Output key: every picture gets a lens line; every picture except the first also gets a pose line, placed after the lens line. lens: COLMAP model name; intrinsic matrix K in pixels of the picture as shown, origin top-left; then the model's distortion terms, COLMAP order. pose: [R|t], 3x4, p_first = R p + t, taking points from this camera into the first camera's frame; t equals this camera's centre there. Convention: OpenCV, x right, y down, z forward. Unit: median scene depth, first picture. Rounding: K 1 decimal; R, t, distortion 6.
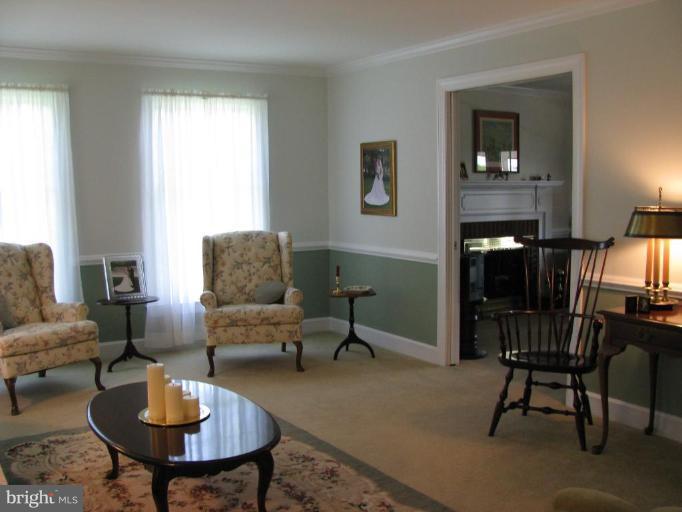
lens RADIAL K [[765.7, 0, 341.0], [0, 765.7, 256.0], [0, 0, 1]] dist [-0.146674, -0.000414]
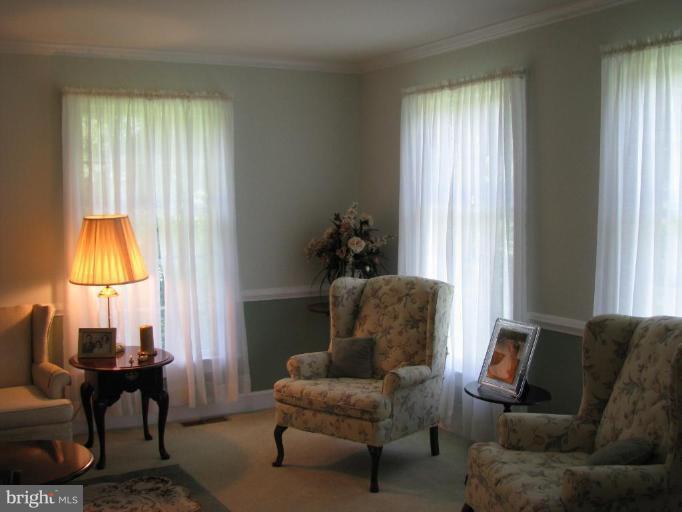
lens RADIAL K [[765.7, 0, 341.0], [0, 765.7, 256.0], [0, 0, 1]] dist [-0.146674, -0.000414]
pose [[-0.094648, 0.092095, -0.991242, 0.417144], [-0.070925, 0.992558, 0.098990, -0.128154], [0.992981, 0.079672, -0.087411, 1.052066]]
